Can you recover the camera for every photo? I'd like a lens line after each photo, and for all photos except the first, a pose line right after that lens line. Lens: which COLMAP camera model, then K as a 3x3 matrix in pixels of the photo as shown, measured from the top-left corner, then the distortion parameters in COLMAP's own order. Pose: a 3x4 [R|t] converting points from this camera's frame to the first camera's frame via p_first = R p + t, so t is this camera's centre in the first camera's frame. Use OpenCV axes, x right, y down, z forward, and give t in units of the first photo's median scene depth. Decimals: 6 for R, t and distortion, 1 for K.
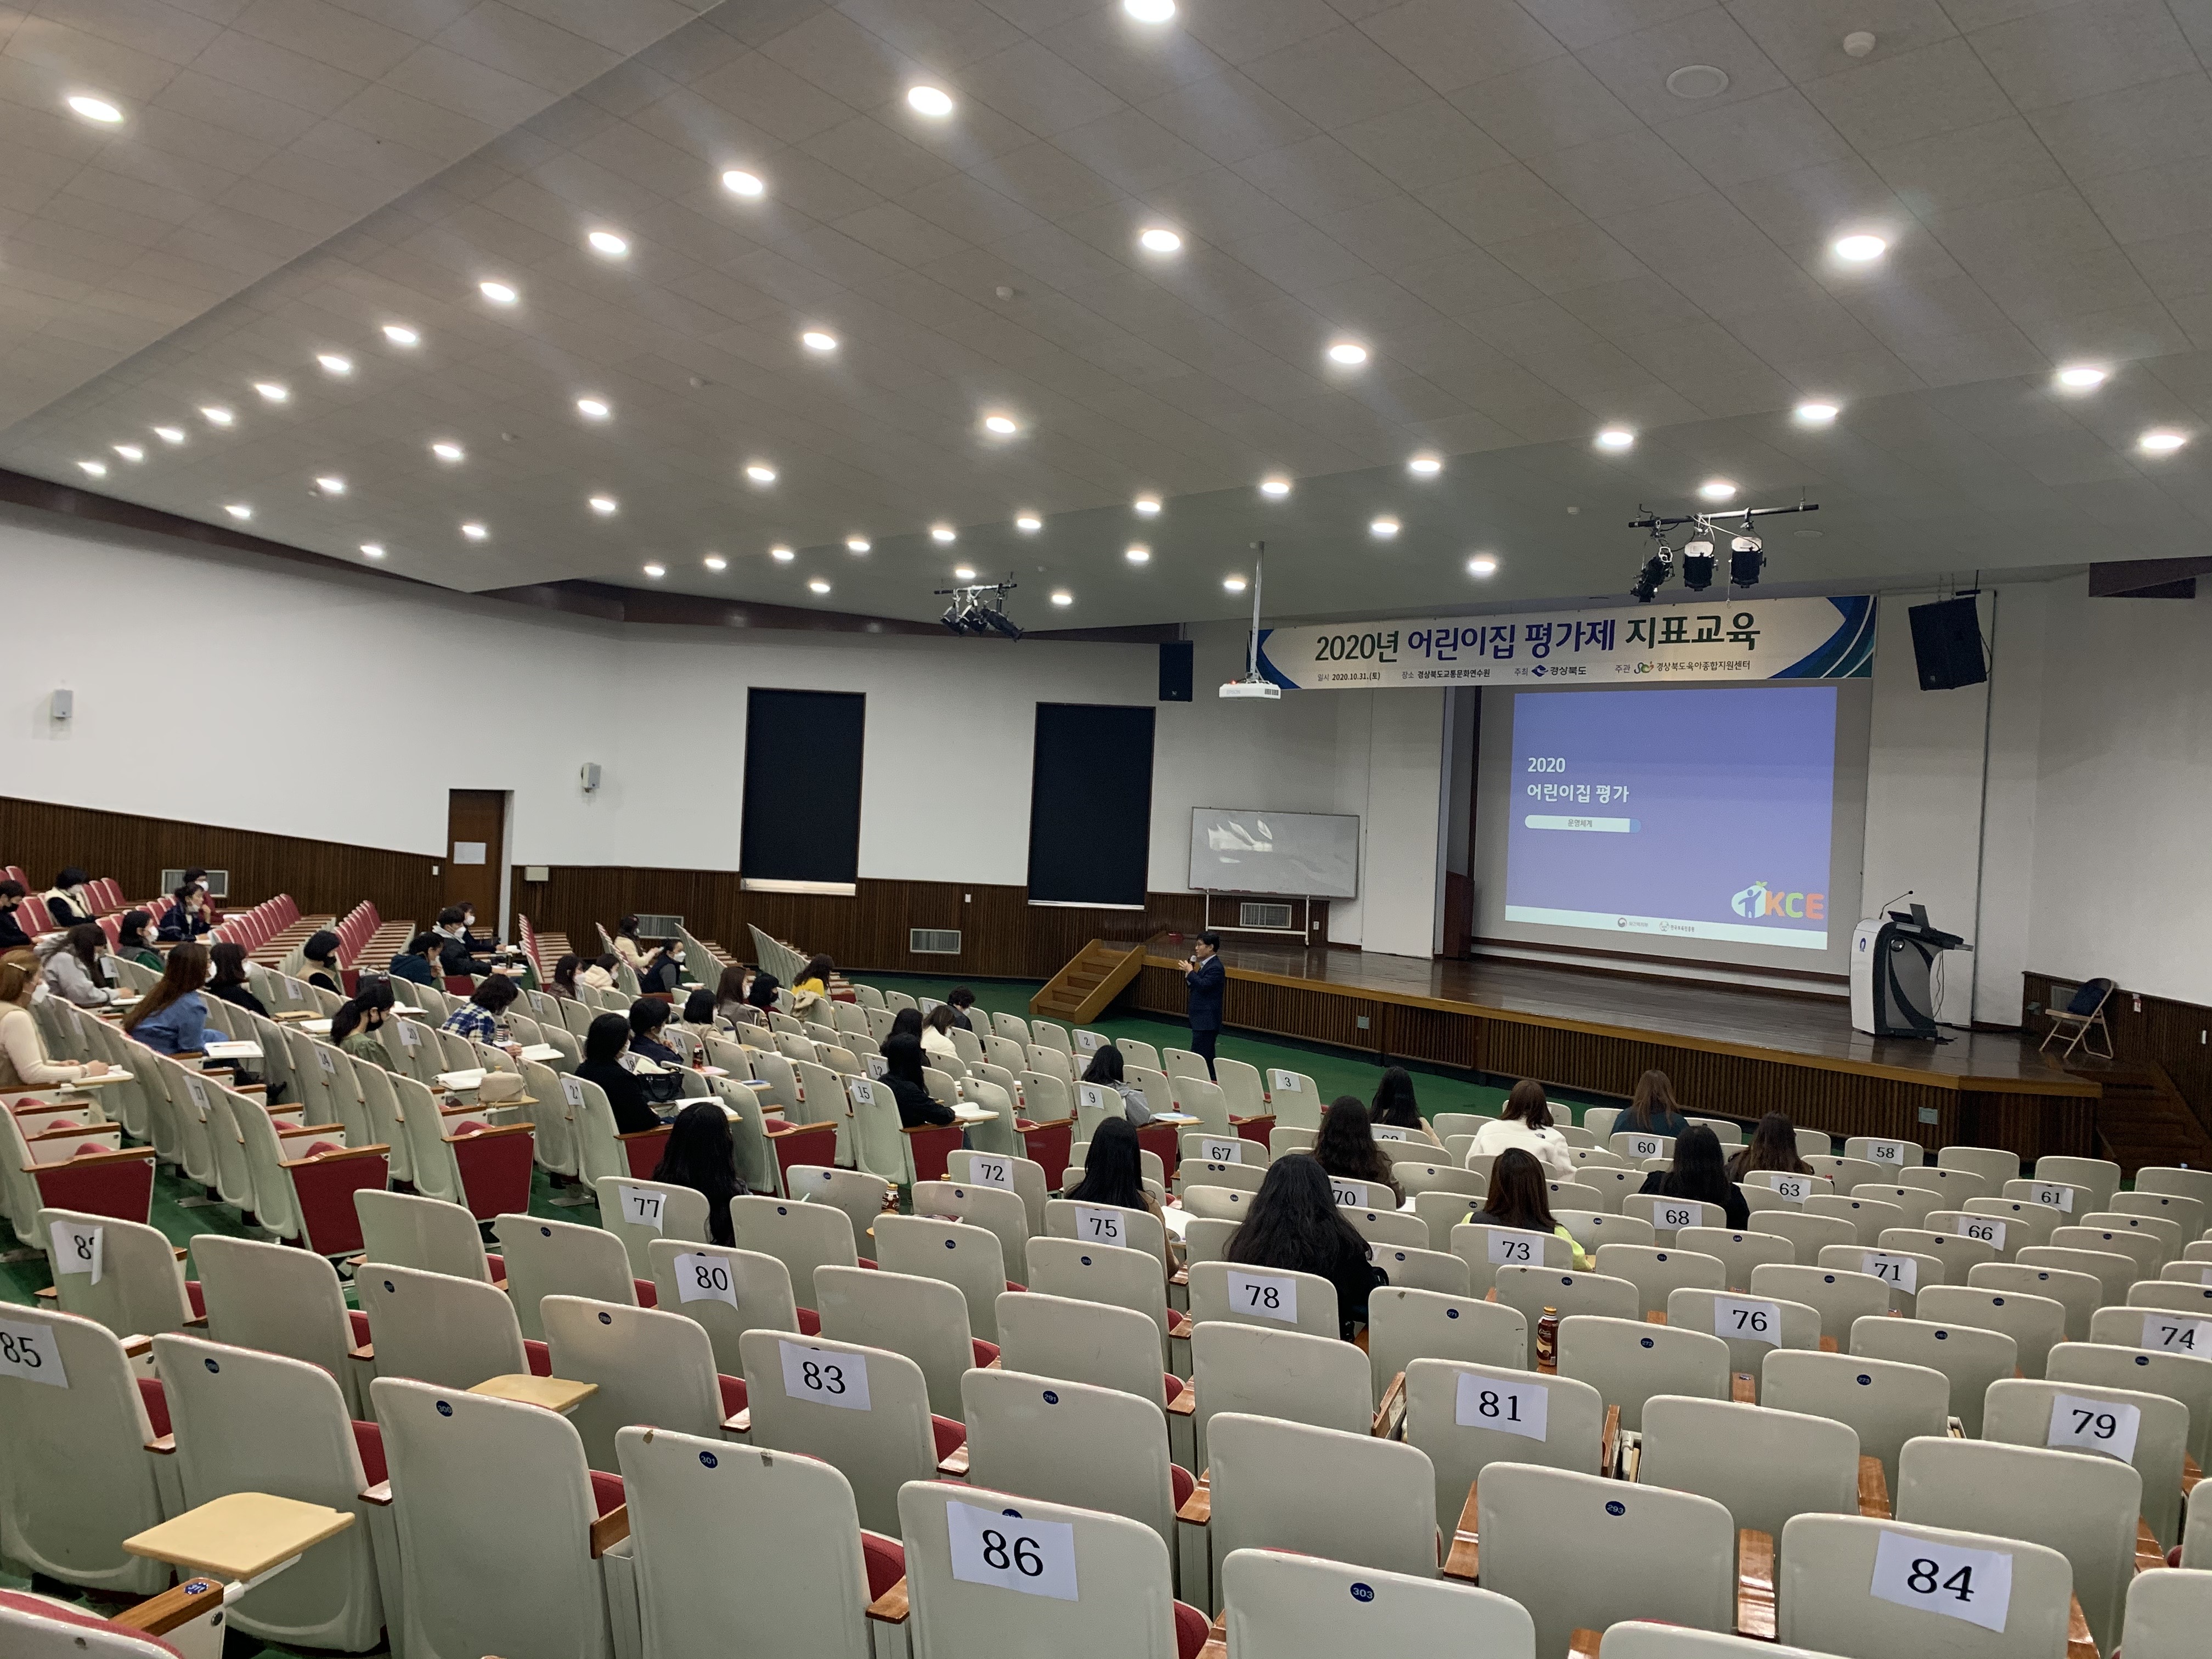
lens RADIAL K [[1690.2, 0, 1094.4], [0, 1690.2, 841.9], [0, 0, 1]] dist [0.053568, -0.035835]
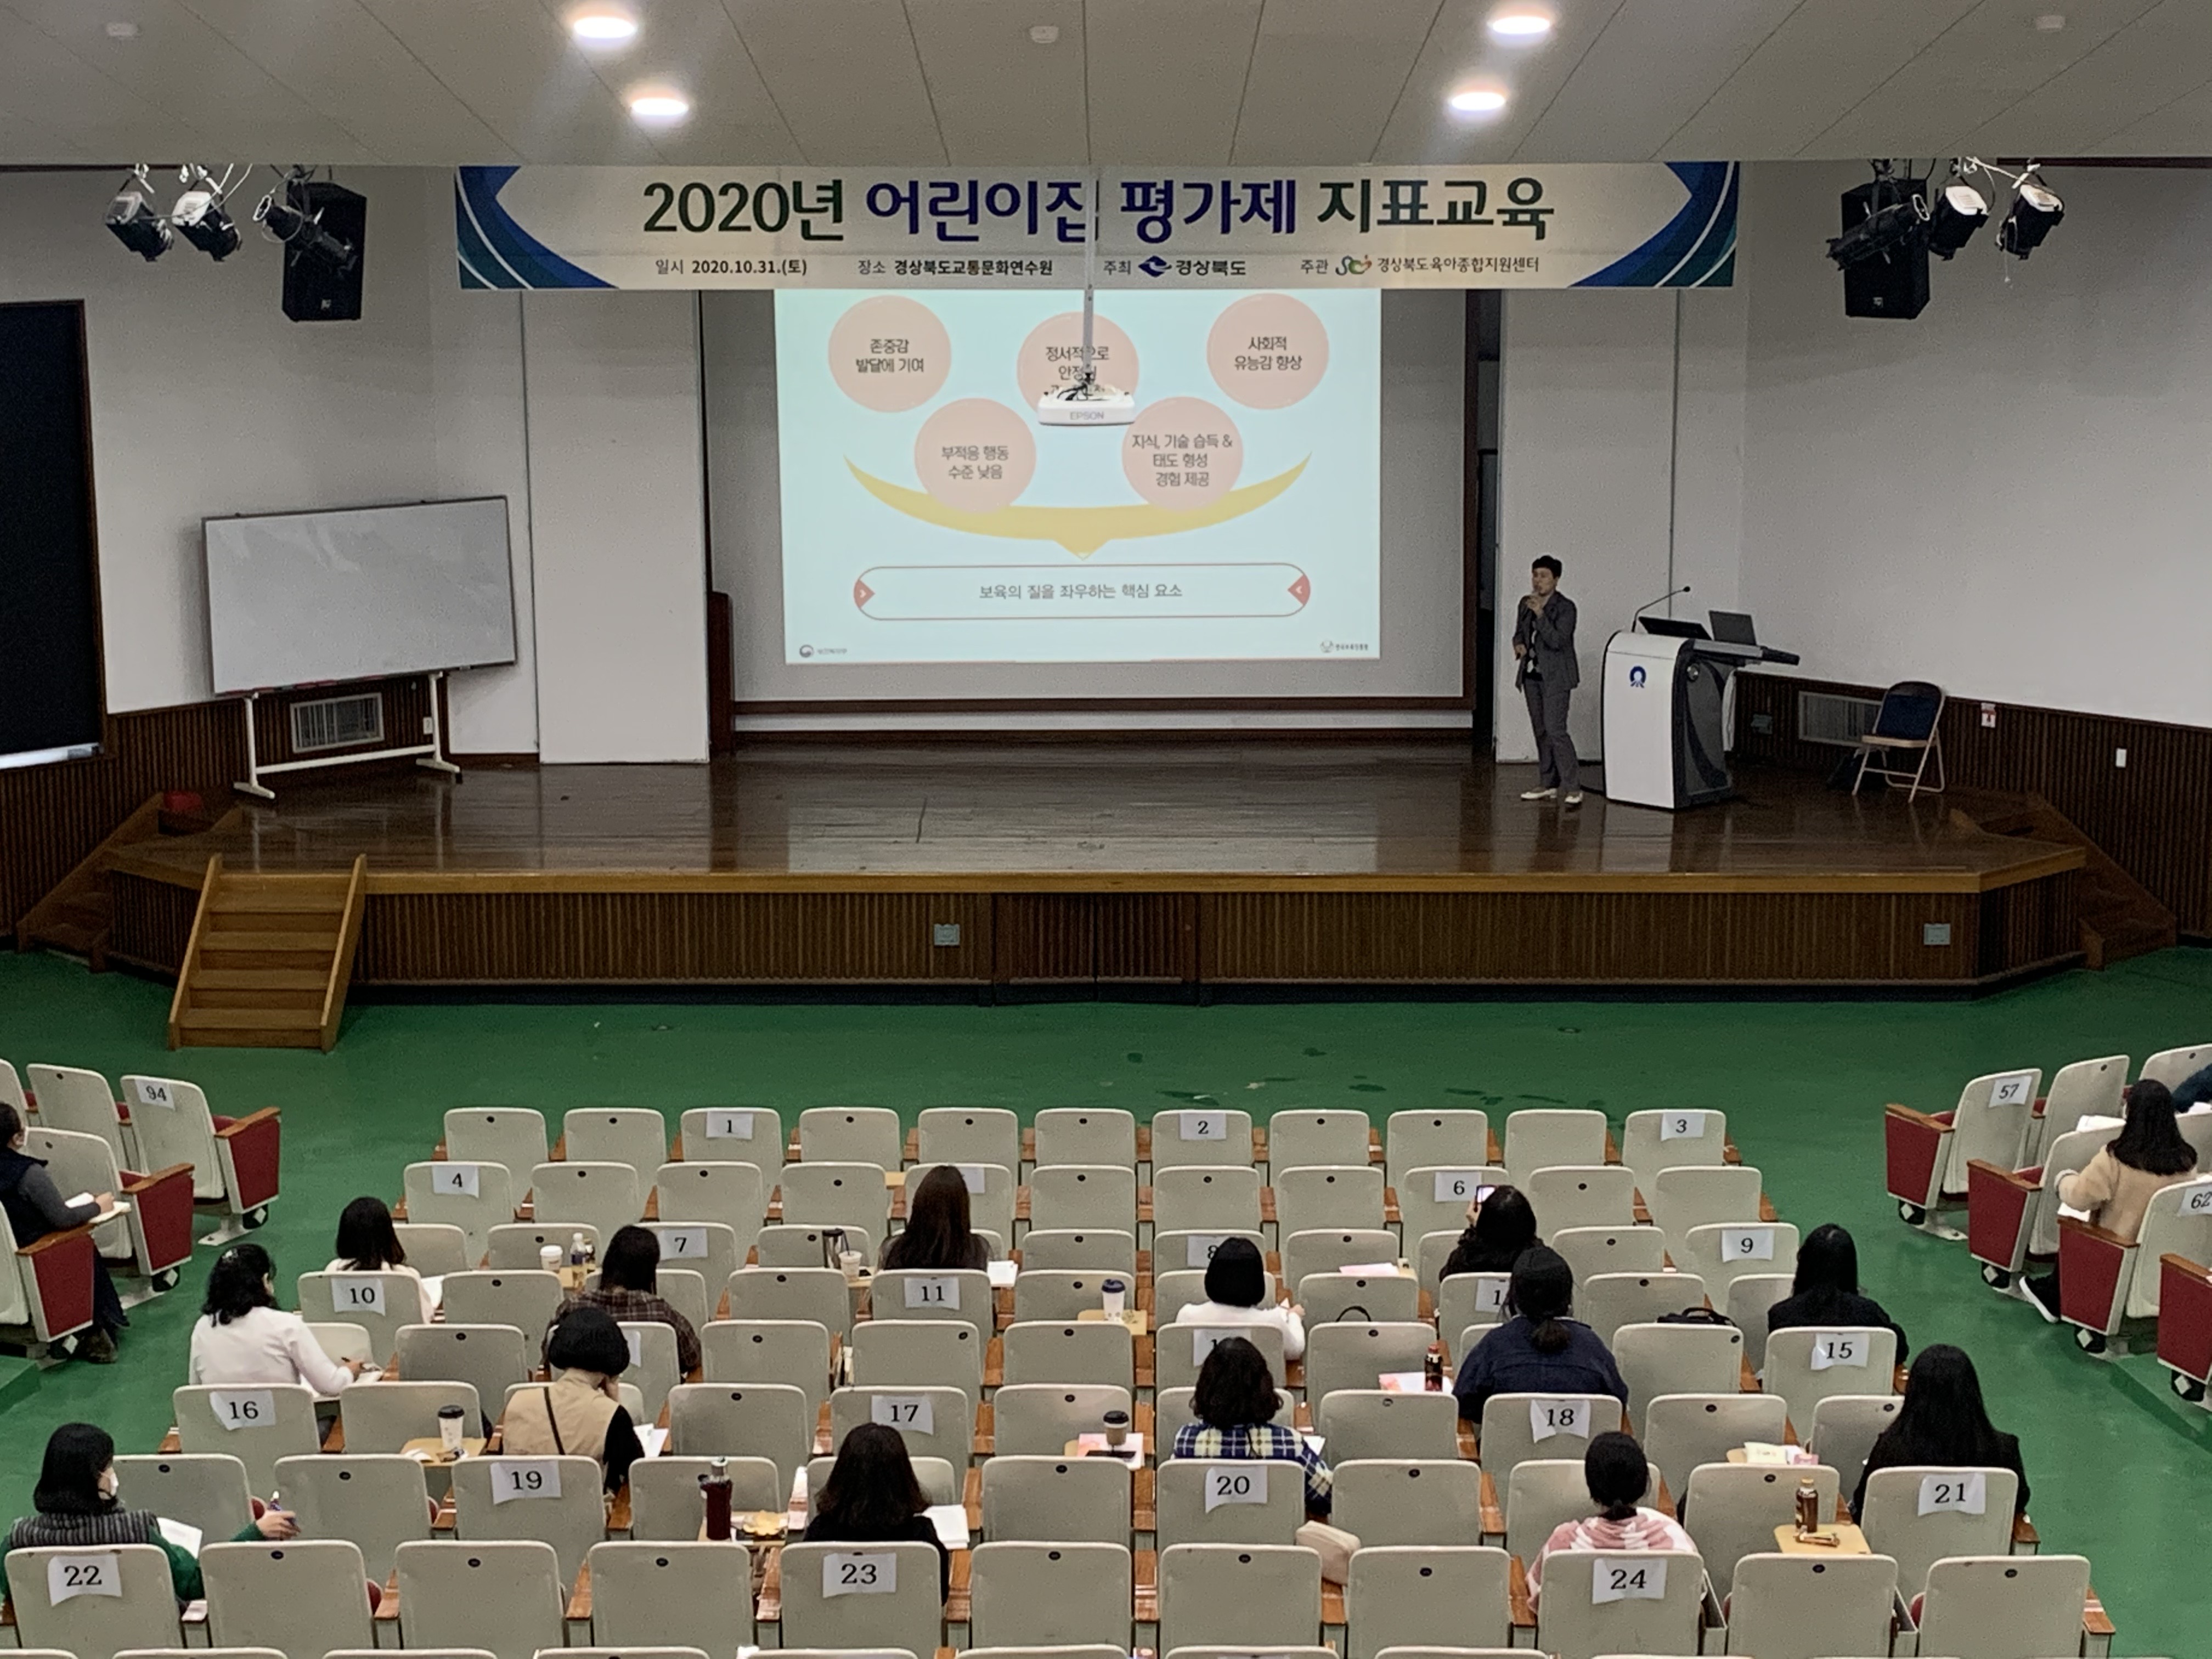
lens RADIAL K [[3668.0, 0, 1108.9], [0, 3668.0, 791.5], [0, 0, 1]] dist [0.142838, 0.000000]
pose [[0.682437, -0.178984, 0.708692, -0.657645], [0.053339, 0.979166, 0.195930, -0.173527], [-0.728995, -0.095909, 0.677766, 0.170256]]
